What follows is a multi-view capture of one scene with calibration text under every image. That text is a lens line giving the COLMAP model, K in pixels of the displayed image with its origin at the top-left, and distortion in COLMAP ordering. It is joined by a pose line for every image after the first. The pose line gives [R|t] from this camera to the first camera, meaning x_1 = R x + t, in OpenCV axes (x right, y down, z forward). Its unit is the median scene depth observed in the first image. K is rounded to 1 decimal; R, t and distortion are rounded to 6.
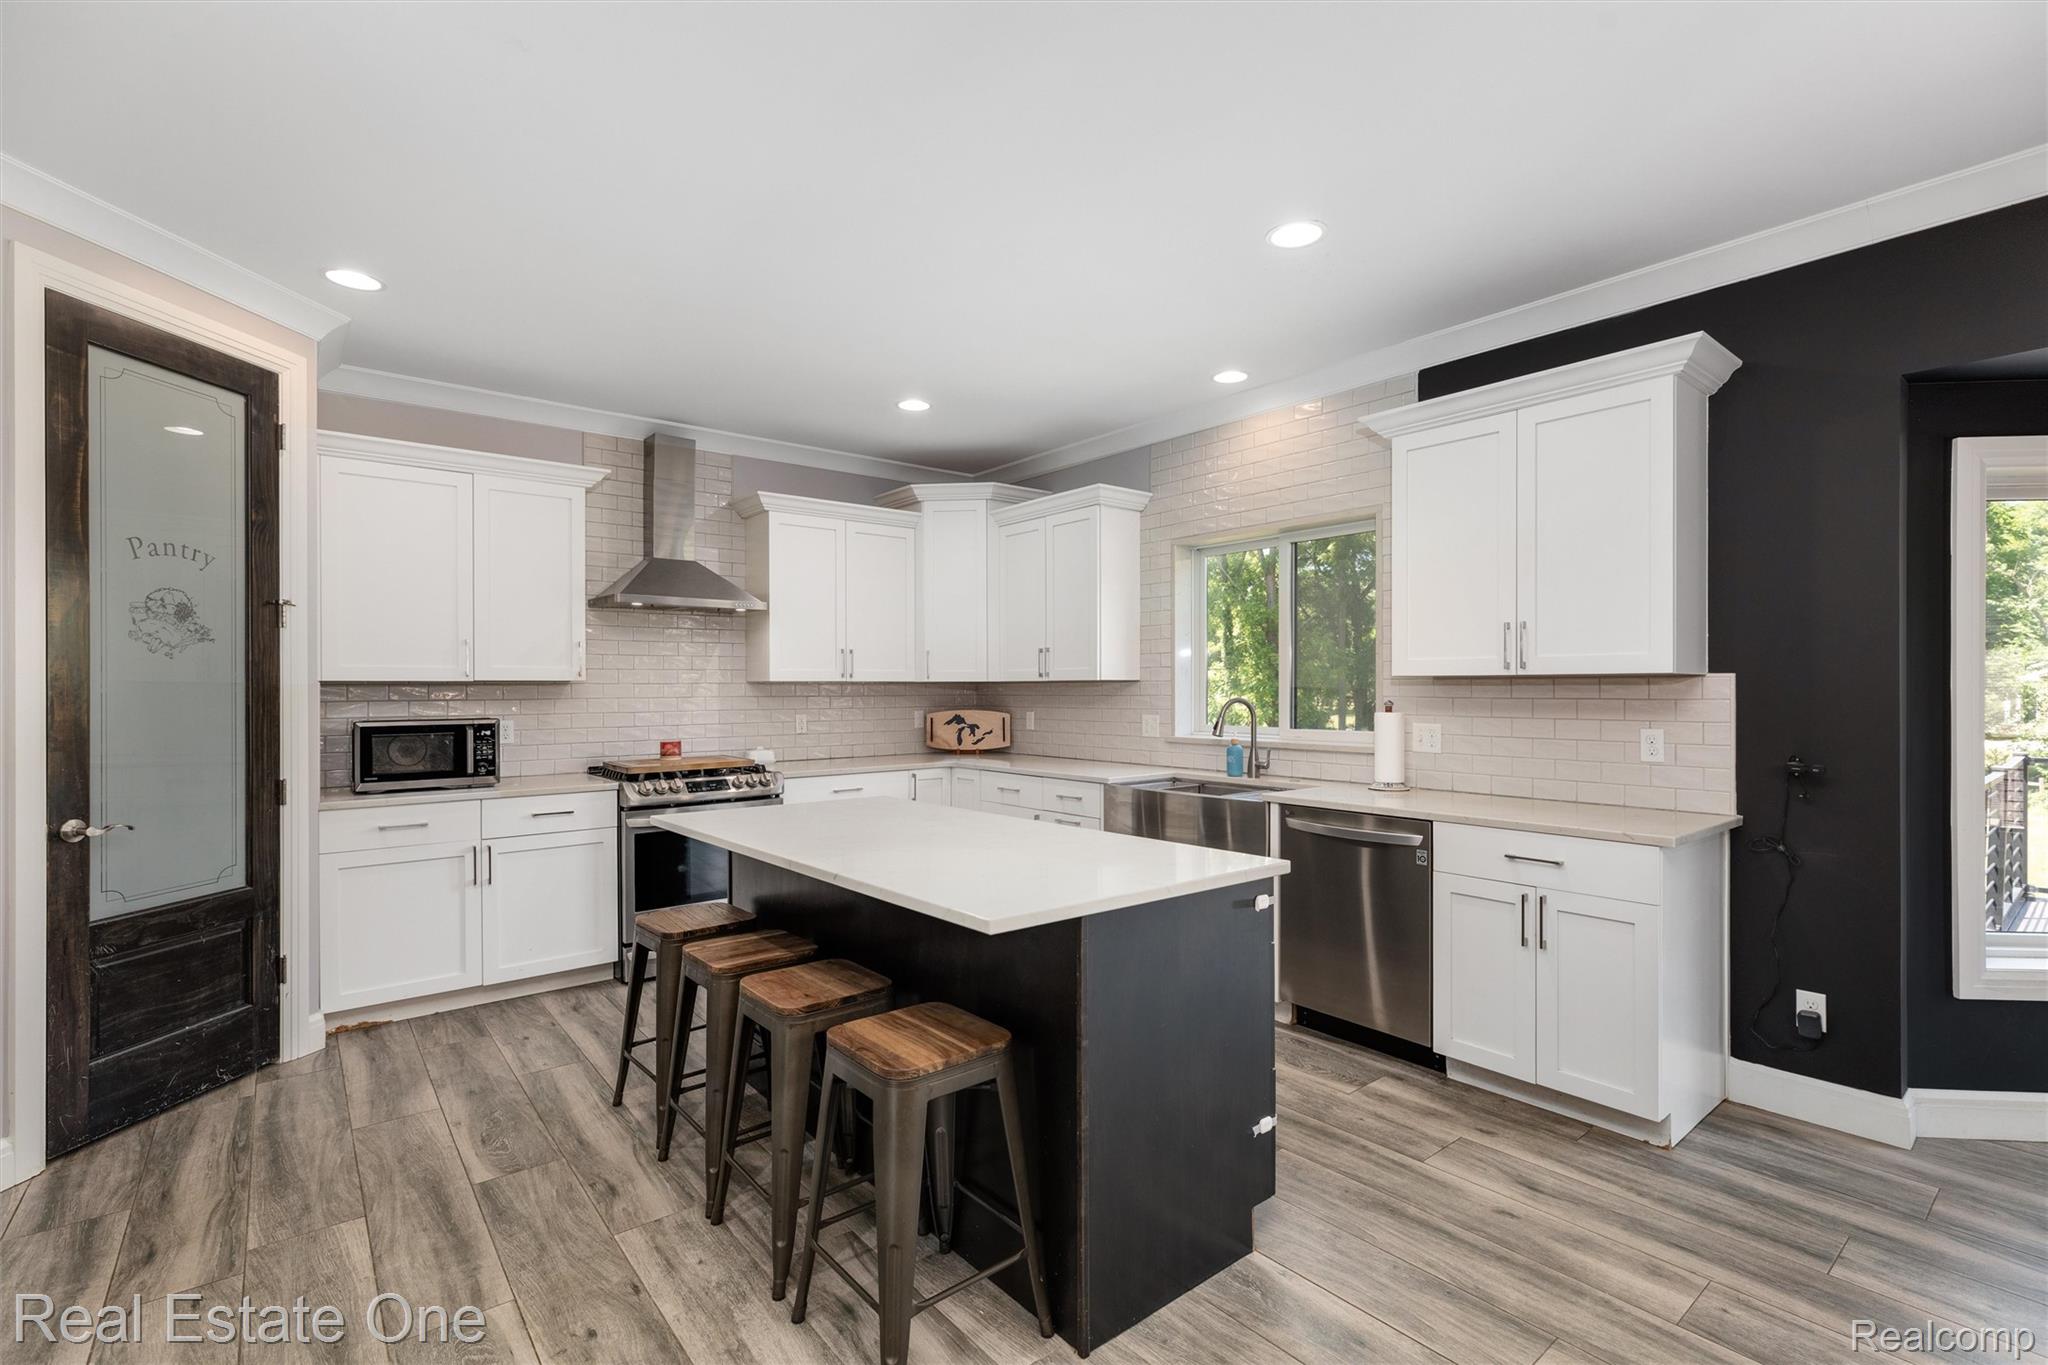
lens RADIAL K [[923.0, 0, 1035.6], [0, 923.0, 687.4], [0, 0, 1]] dist [-0.004046, -0.000255]
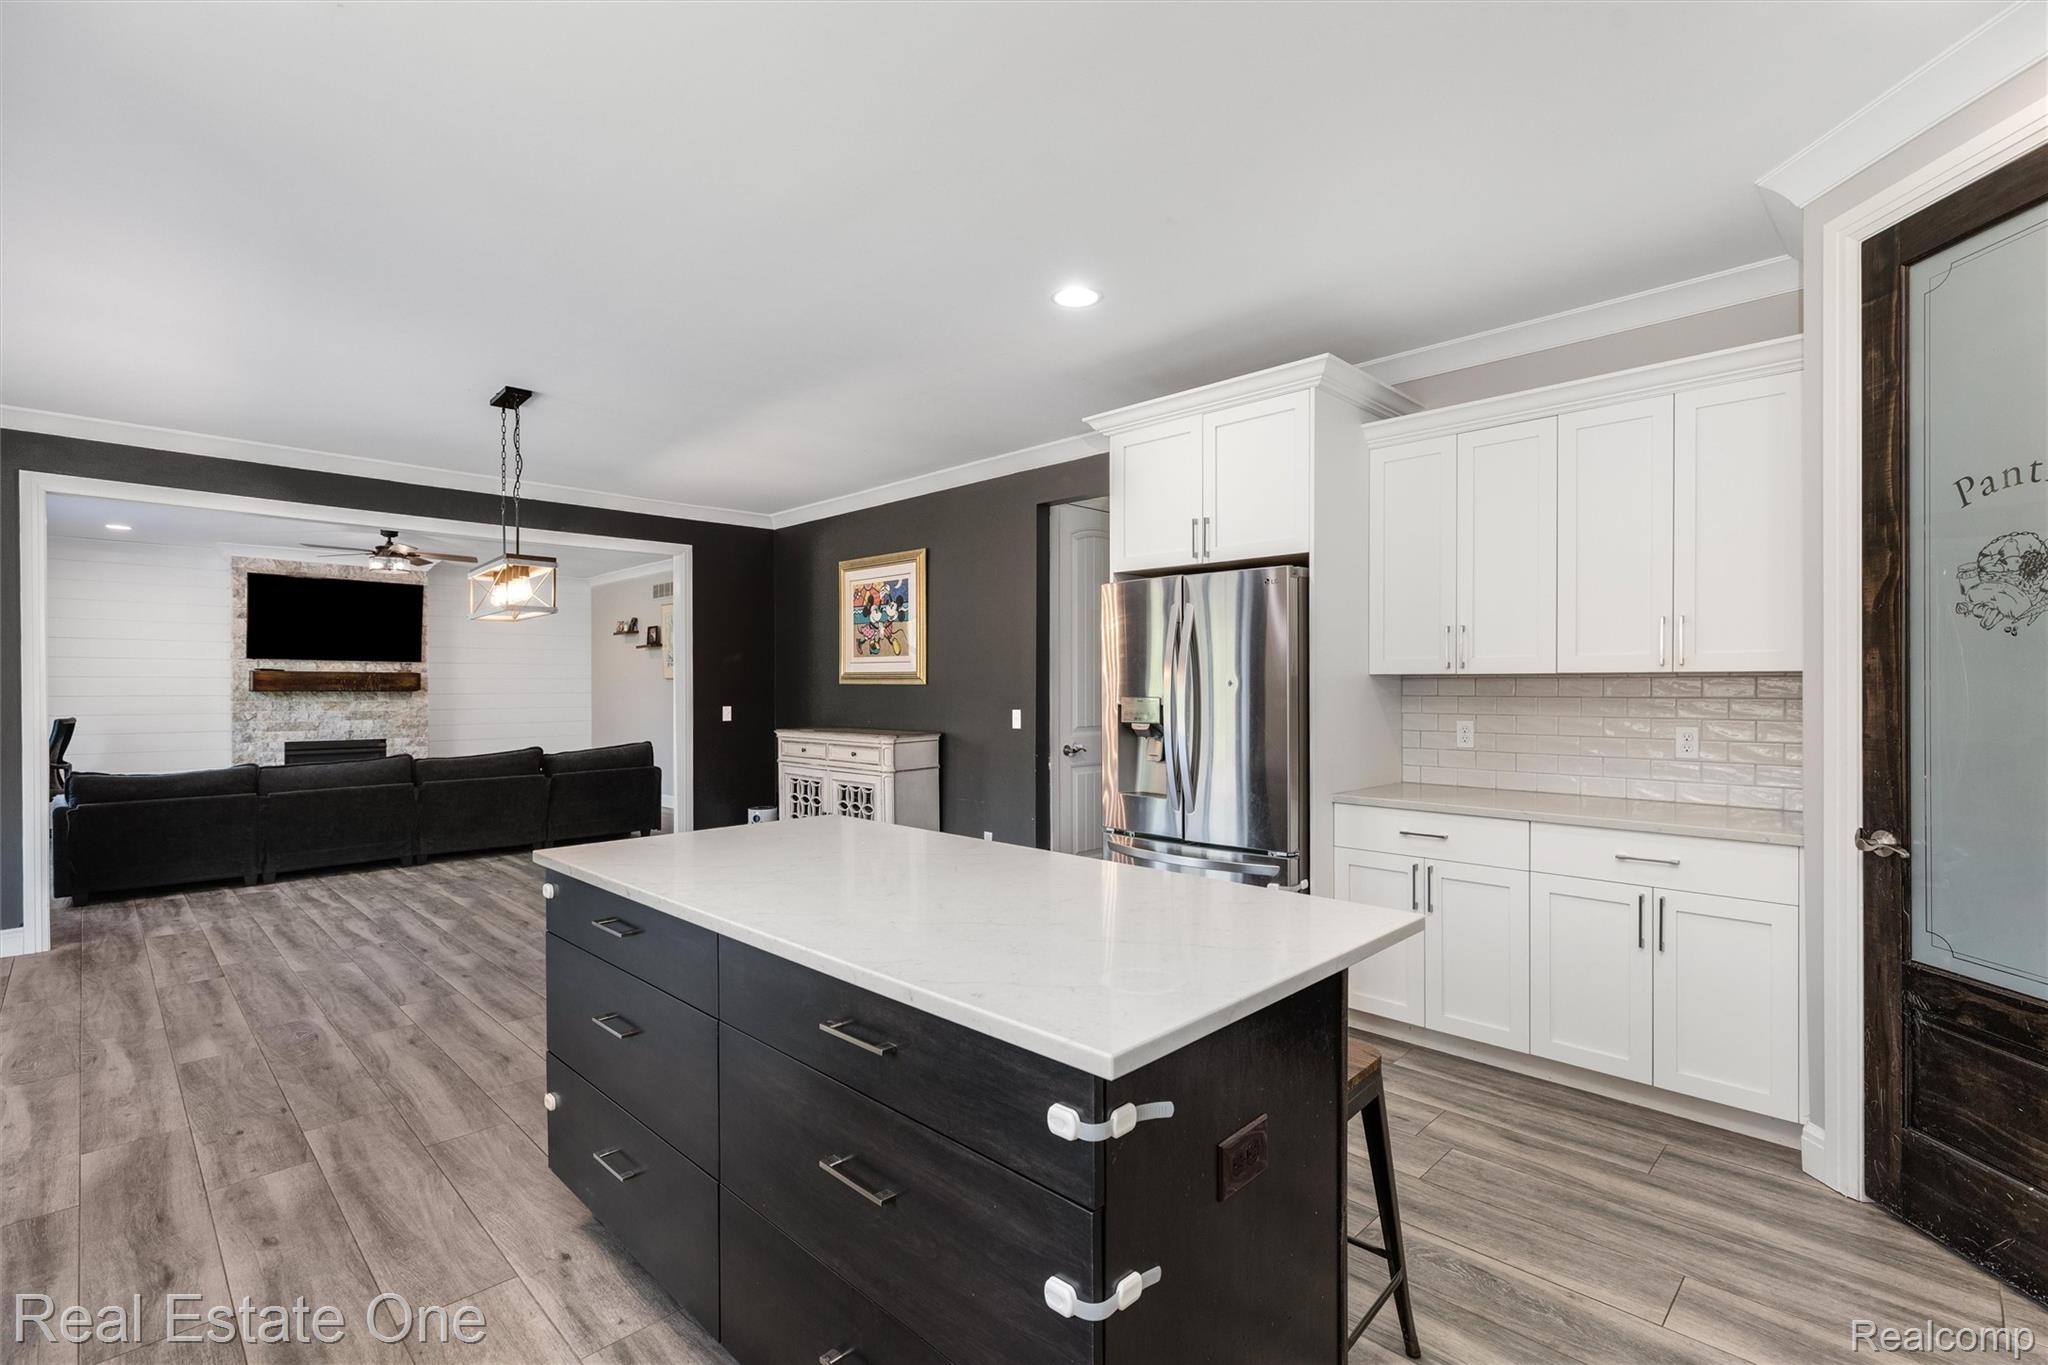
lens RADIAL K [[928.0, 0, 1024.0], [0, 928.0, 682.5], [0, 0, 1]] dist [0.003092, 0.000445]
pose [[-0.995473, 0.004161, -0.094952, -0.126419], [0.004704, 0.999974, -0.005494, 0.003853], [0.094927, -0.005916, -0.995467, 1.484321]]
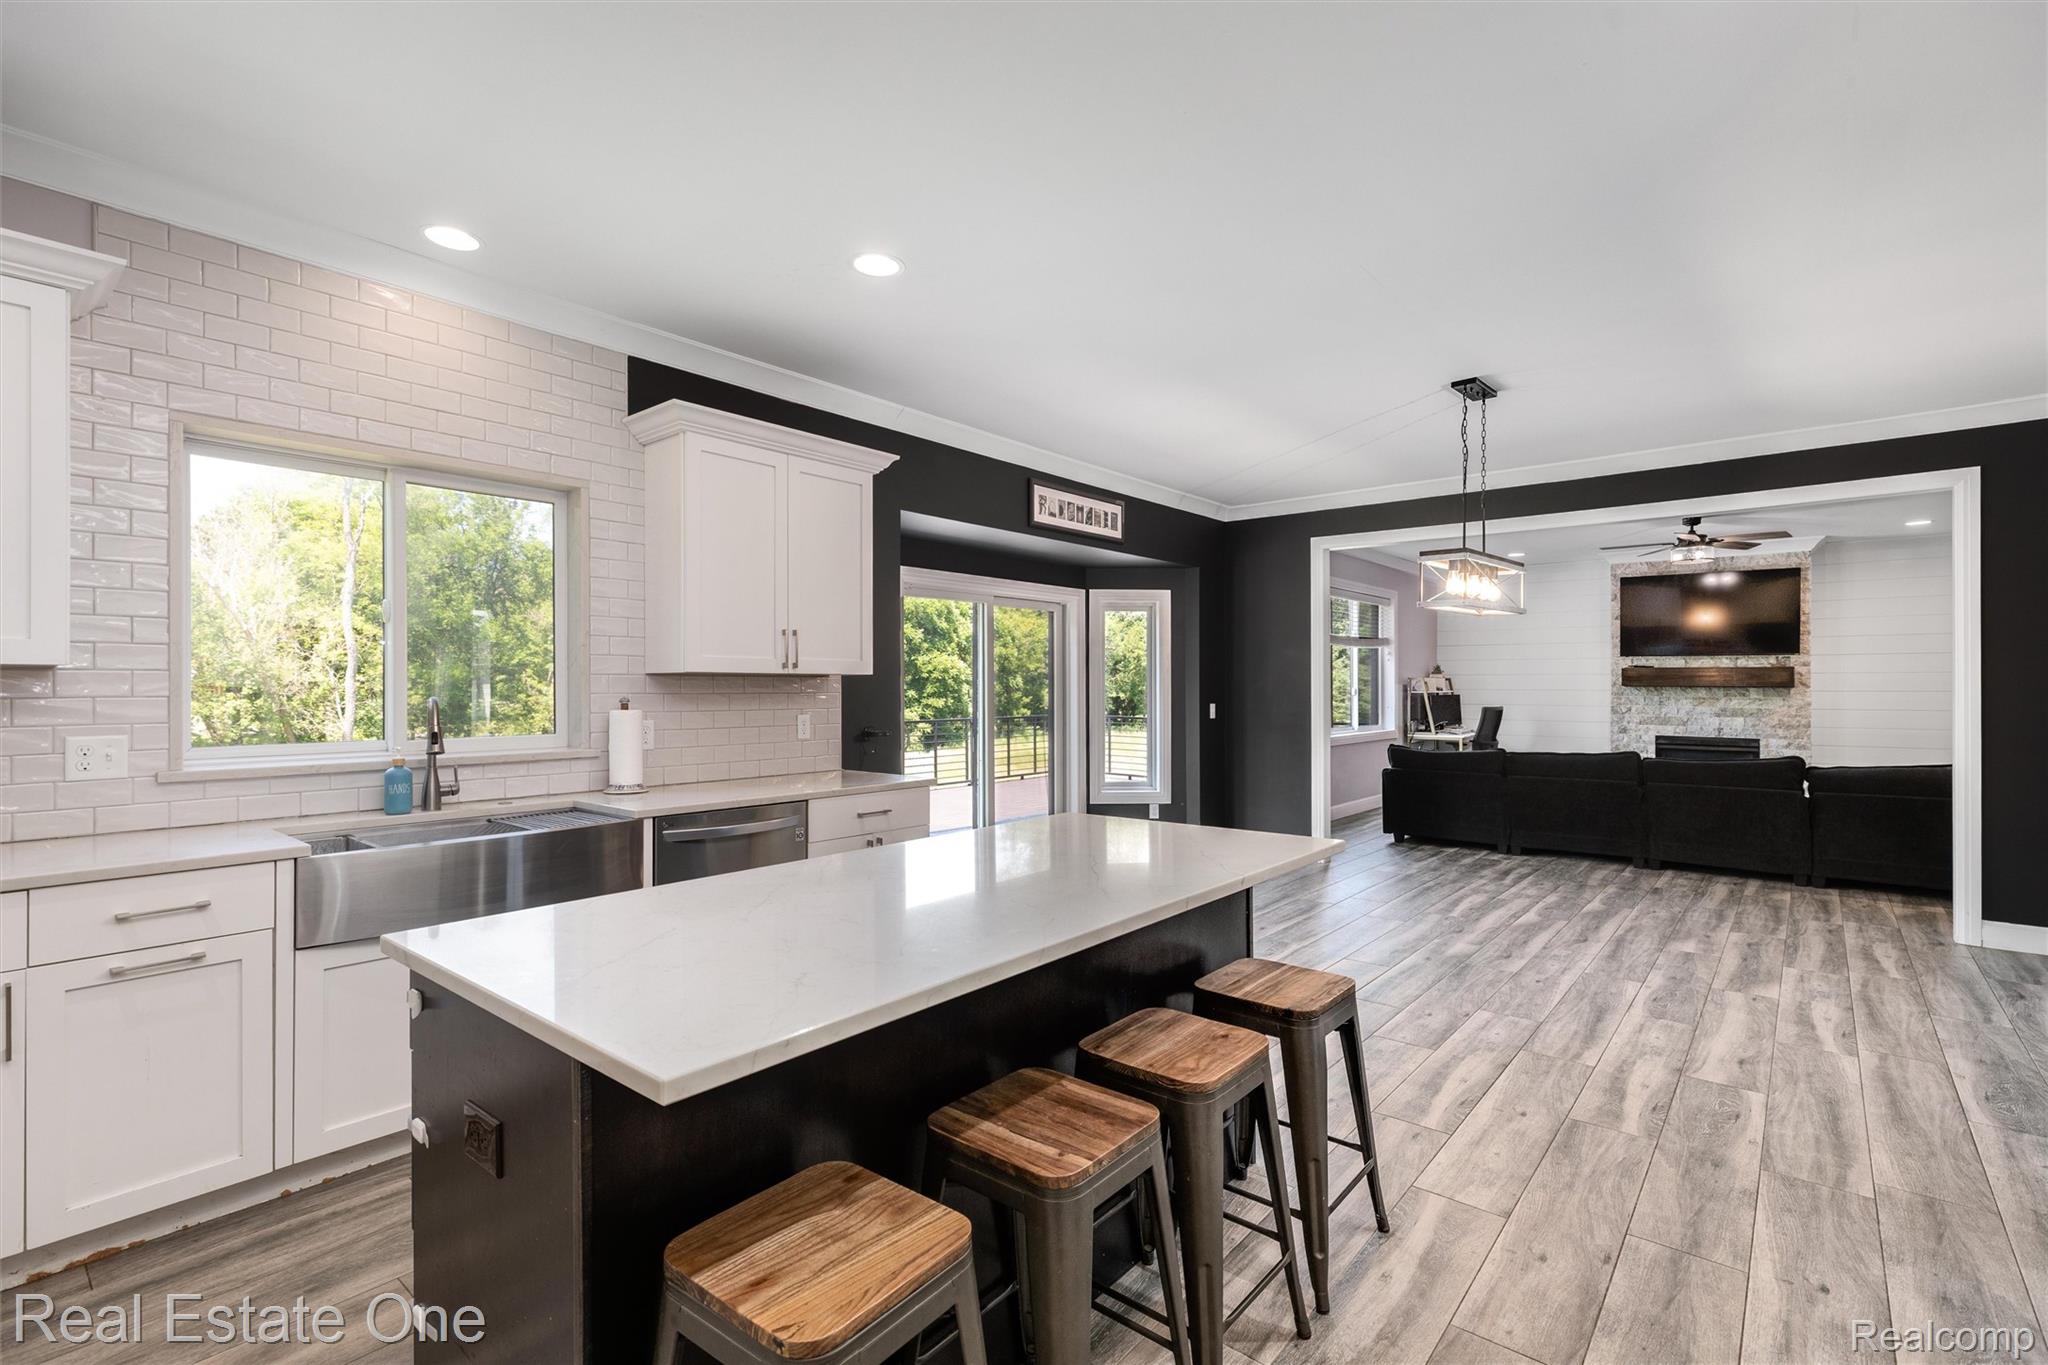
lens RADIAL K [[928.0, 0, 1024.0], [0, 928.0, 682.5], [0, 0, 1]] dist [0.003092, 0.000445]
pose [[-0.176836, 0.004795, 0.984229, -0.732860], [0.000129, 0.999988, -0.004849, 0.004899], [-0.984240, -0.000731, -0.176835, 0.915635]]
